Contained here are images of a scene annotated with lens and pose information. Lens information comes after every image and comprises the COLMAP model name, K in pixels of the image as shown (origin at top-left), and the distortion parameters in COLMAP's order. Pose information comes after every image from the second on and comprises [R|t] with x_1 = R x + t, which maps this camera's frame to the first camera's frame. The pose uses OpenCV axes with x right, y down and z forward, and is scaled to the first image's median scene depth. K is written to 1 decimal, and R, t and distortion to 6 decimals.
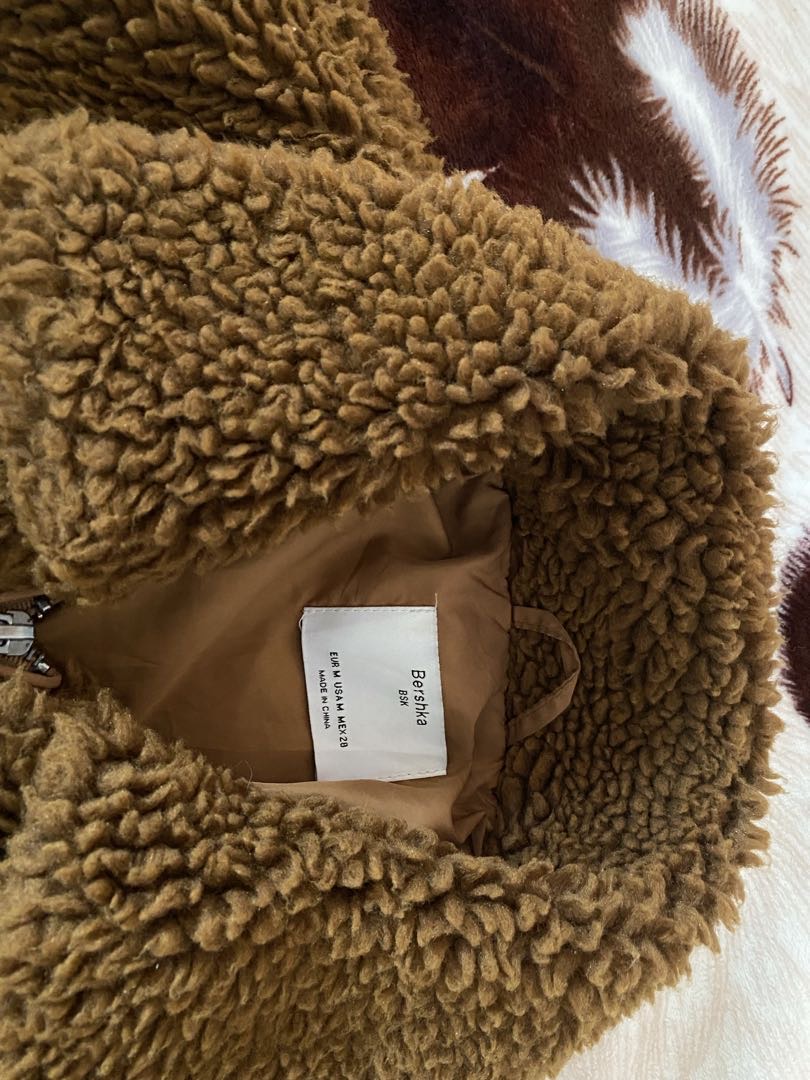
lens RADIAL K [[832.2, 0, 405.0], [0, 832.2, 540.0], [0, 0, 1]] dist [0.076436, -0.110853]
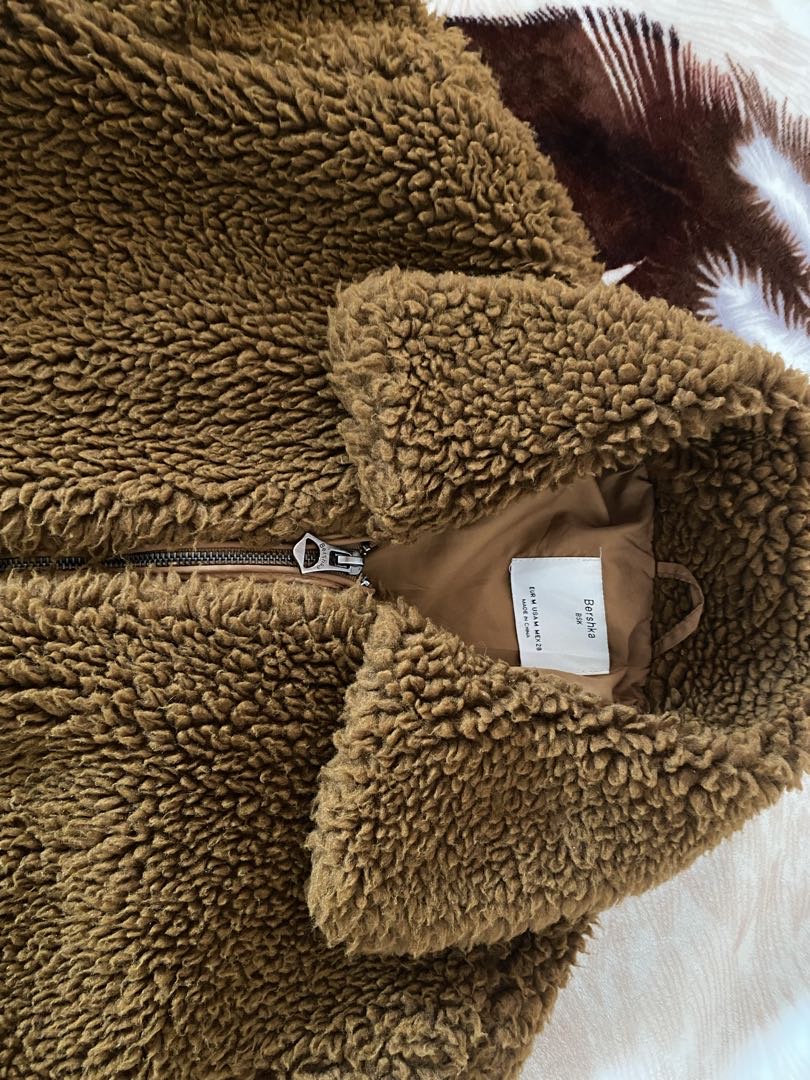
lens RADIAL K [[832.2, 0, 405.0], [0, 832.2, 540.0], [0, 0, 1]] dist [0.076436, -0.110853]
pose [[0.981072, -0.005194, -0.193573, -0.021353], [-0.001663, 0.999377, -0.035243, 0.129364], [0.193636, 0.034898, 0.980453, -0.701919]]
